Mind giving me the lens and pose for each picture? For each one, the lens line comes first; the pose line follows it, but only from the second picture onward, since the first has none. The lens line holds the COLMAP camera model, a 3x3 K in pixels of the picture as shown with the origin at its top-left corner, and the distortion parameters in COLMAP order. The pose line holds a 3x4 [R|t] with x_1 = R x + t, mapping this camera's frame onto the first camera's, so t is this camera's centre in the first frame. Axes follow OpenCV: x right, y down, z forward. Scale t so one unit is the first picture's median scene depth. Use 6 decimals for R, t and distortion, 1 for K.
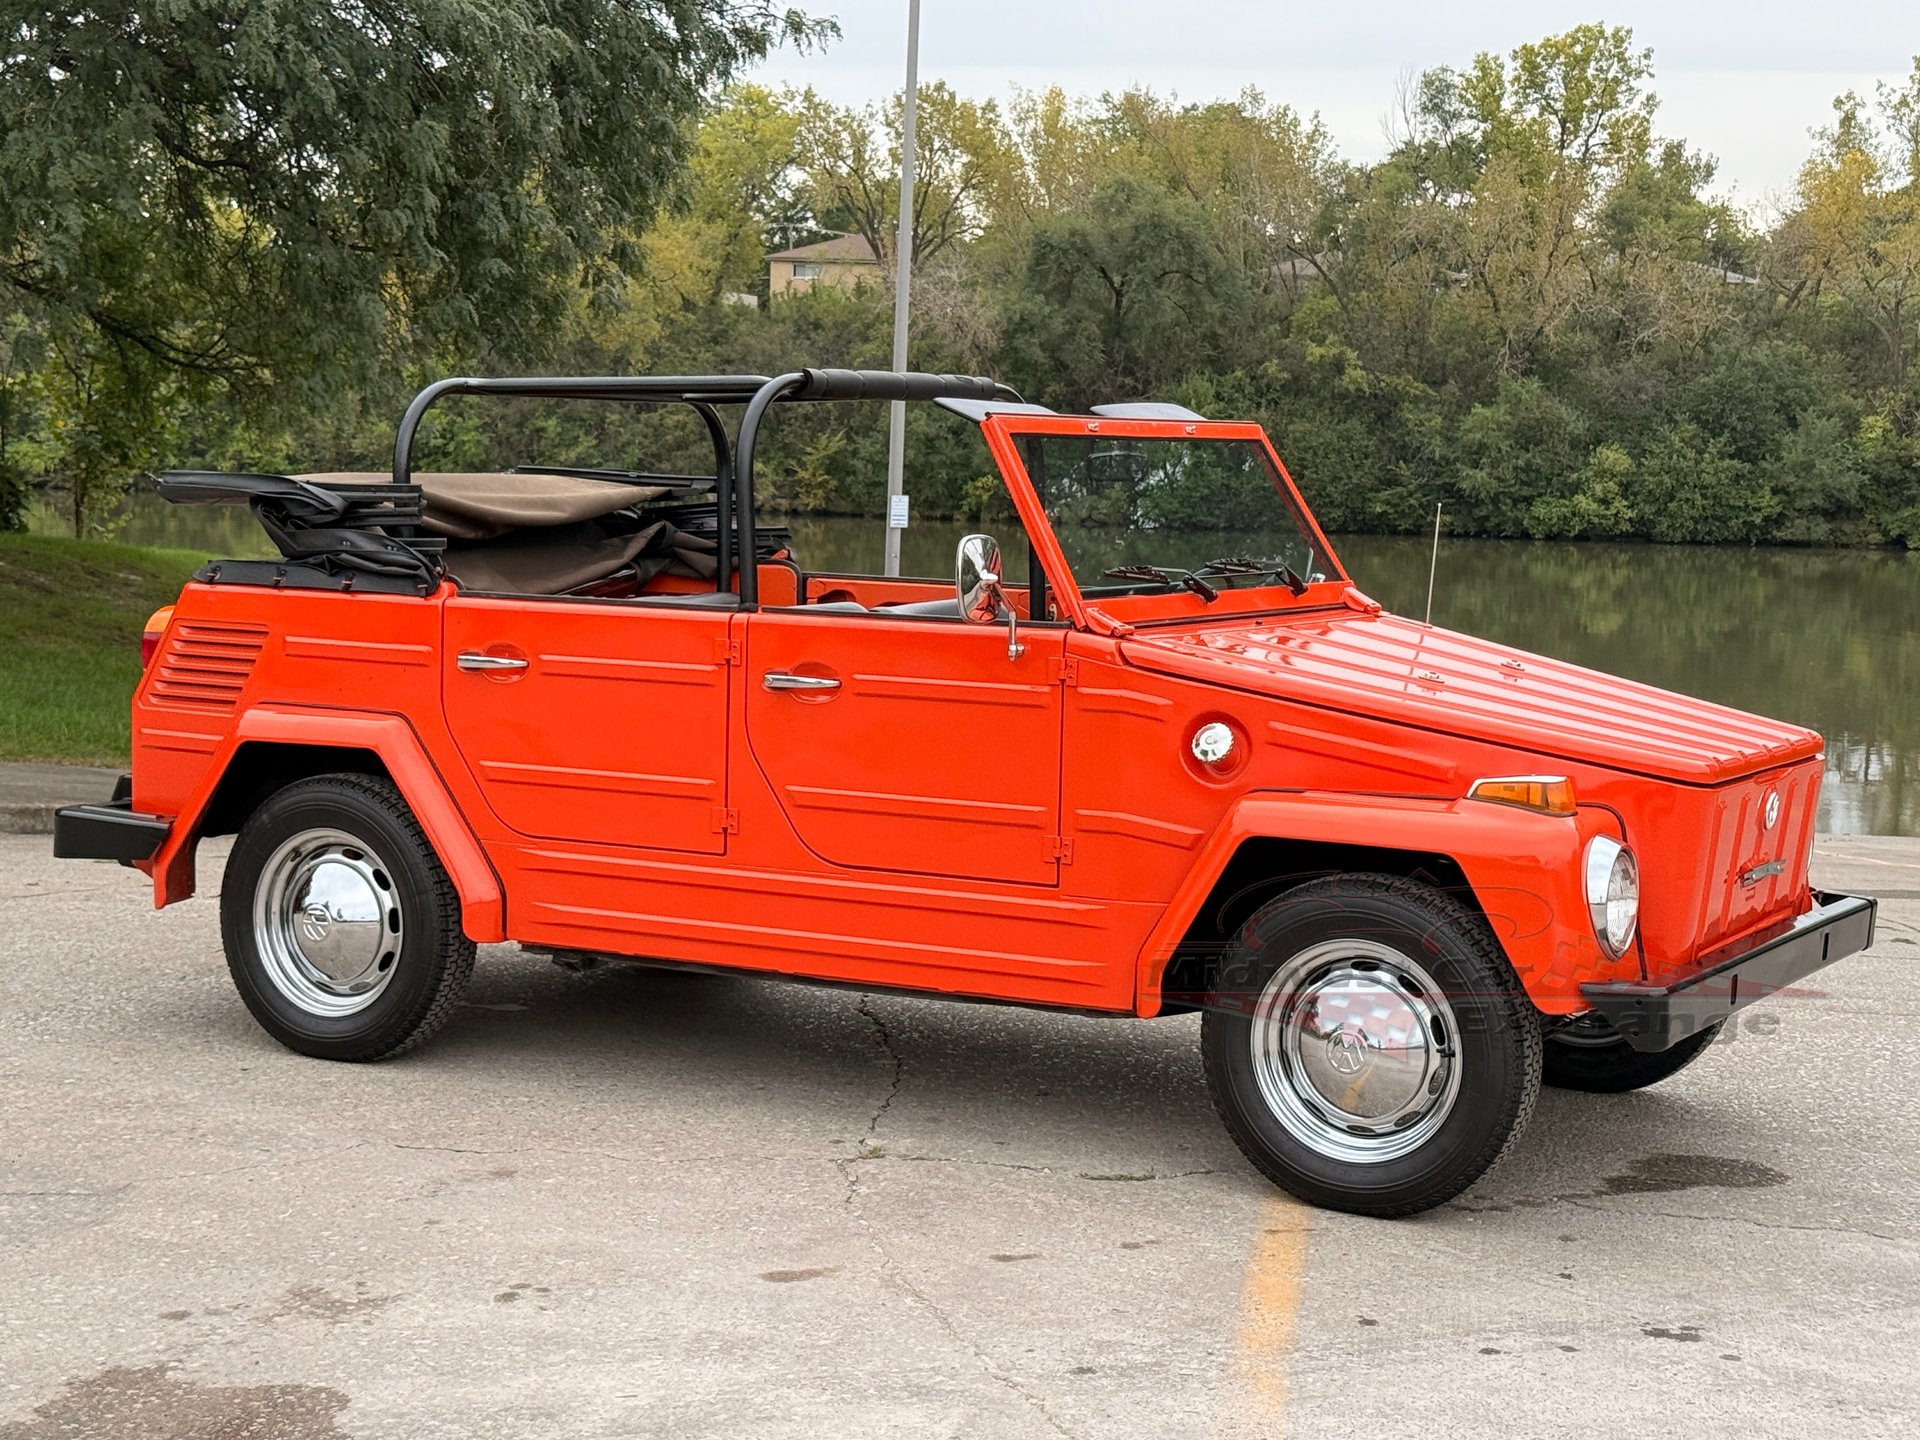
lens RADIAL K [[3183.5, 0, 962.7], [0, 3183.5, 705.9], [0, 0, 1]] dist [0.135544, 0.000000]
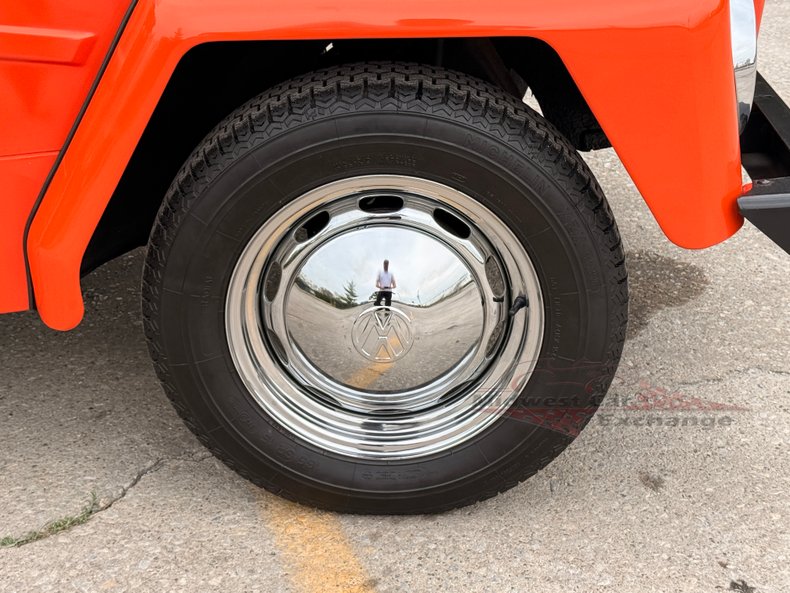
lens RADIAL K [[1415.7, 0, 386.4], [0, 1415.7, 317.1], [0, 0, 1]] dist [0.137076, 0.000000]
pose [[0.879766, -0.250722, 0.403918, -0.002436], [0.088555, 0.921182, 0.378921, -0.010242], [-0.467086, -0.297593, 0.832628, 0.641190]]
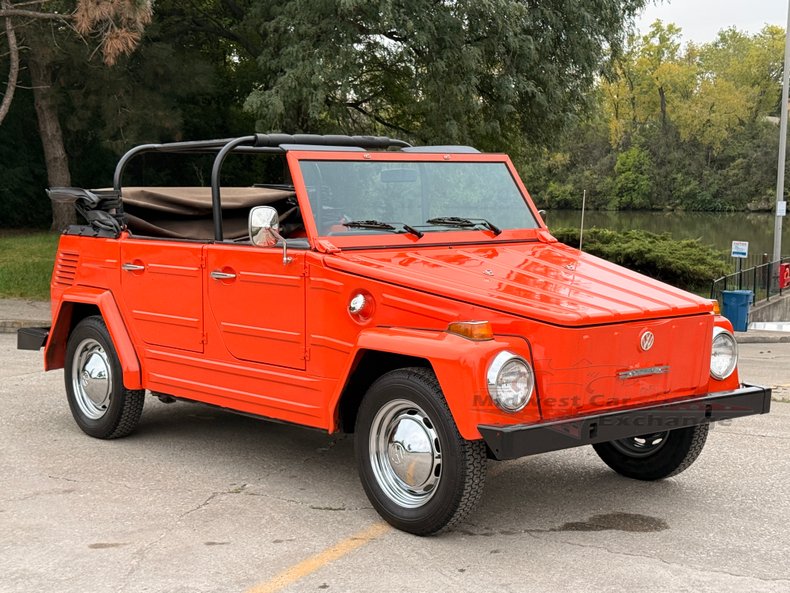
lens RADIAL K [[1309.9, 0, 400.5], [0, 1309.9, 298.8], [0, 0, 1]] dist [0.135544, 0.000000]
pose [[0.939026, 0.006430, -0.343786, 0.355789], [-0.005347, 0.999977, 0.004099, 0.004178], [0.343805, -0.002011, 0.939039, 0.177510]]
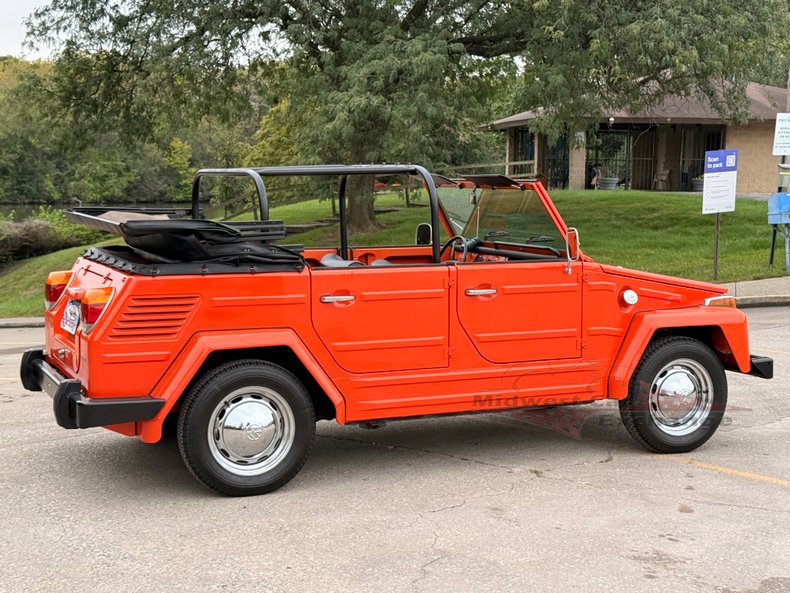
lens RADIAL K [[1260.3, 0, 401.1], [0, 1260.3, 299.6], [0, 0, 1]] dist [0.136662, 0.000000]
pose [[0.606526, -0.103915, 0.788243, -0.807618], [0.079736, 0.994374, 0.069735, -0.070115], [-0.791055, 0.020555, 0.611399, 0.428358]]
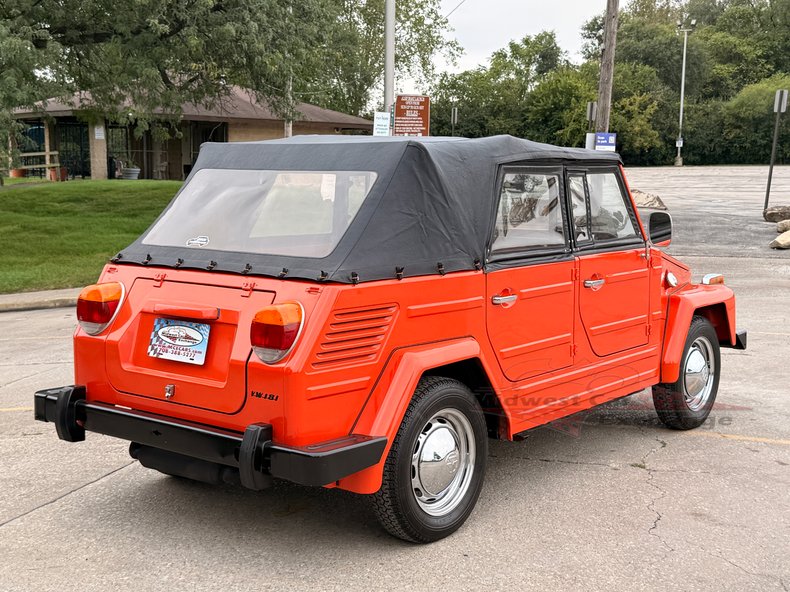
lens RADIAL K [[1094.7, 0, 402.5], [0, 1094.7, 290.6], [0, 0, 1]] dist [0.117910, 0.000000]
pose [[0.171751, -0.137245, 0.975533, -0.803406], [0.087317, 0.988472, 0.123692, -0.105573], [-0.981263, 0.063936, 0.181755, 0.935851]]
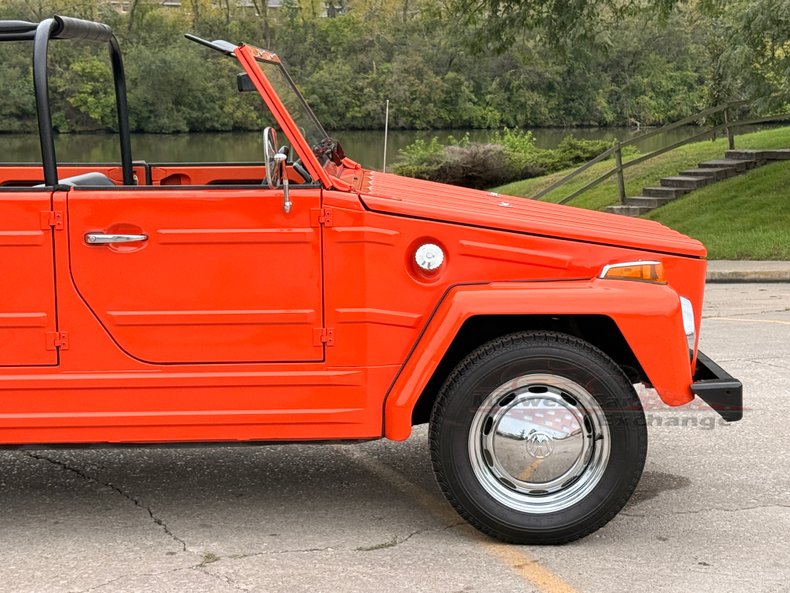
lens RADIAL K [[1597.6, 0, 398.0], [0, 1597.6, 302.8], [0, 0, 1]] dist [0.155424, 0.000000]
pose [[0.873350, -0.096221, 0.477495, -0.268451], [0.070154, 0.994922, 0.072176, -0.020401], [-0.482015, -0.029537, 0.875665, 0.296434]]
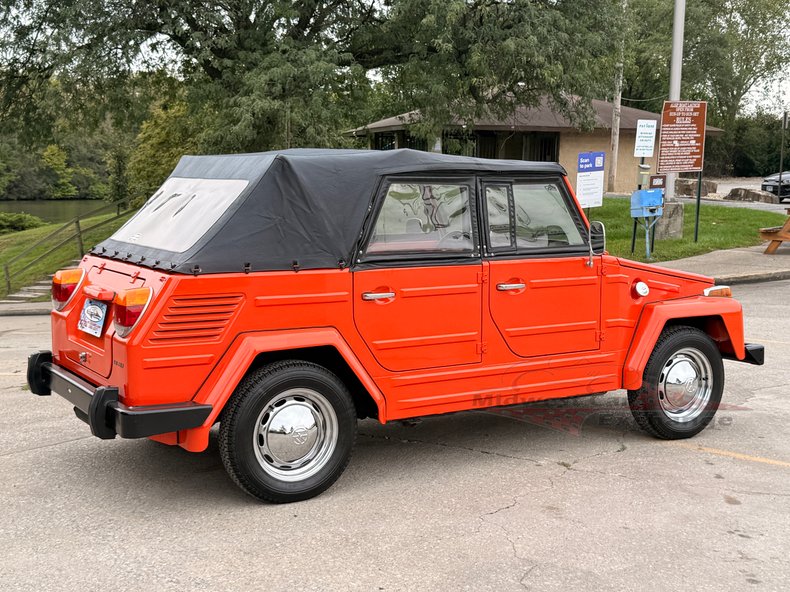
lens RADIAL K [[1094.7, 0, 397.9], [0, 1094.7, 294.5], [0, 0, 1]] dist [0.117910, 0.000000]
pose [[0.500690, -0.119219, 0.857378, -0.772258], [0.082998, 0.992519, 0.089541, -0.079116], [-0.861638, 0.026328, 0.506839, 0.611360]]
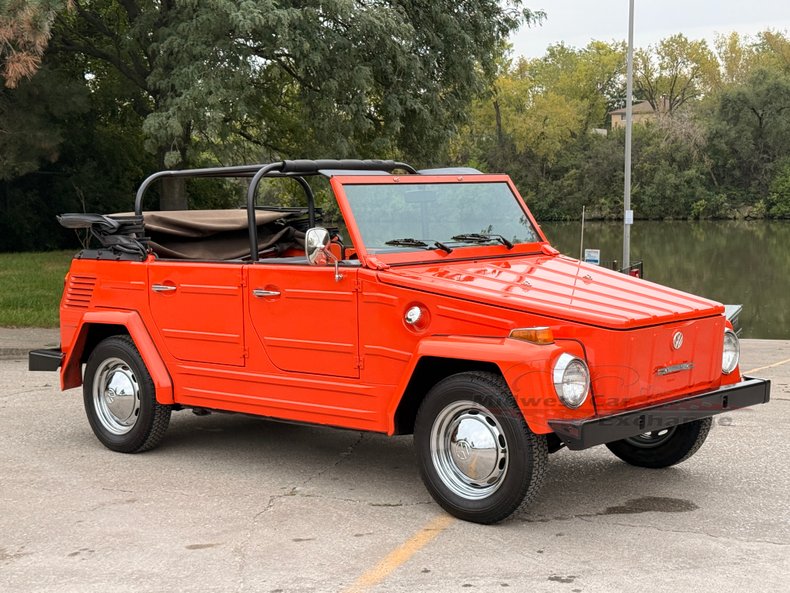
lens RADIAL K [[1309.9, 0, 392.2], [0, 1309.9, 294.3], [0, 0, 1]] dist [0.135544, 0.000000]
pose [[0.972155, -0.025465, -0.232949, 0.250889], [0.024074, 0.999671, -0.008814, 0.004075], [0.233097, 0.002960, 0.972449, 0.072265]]
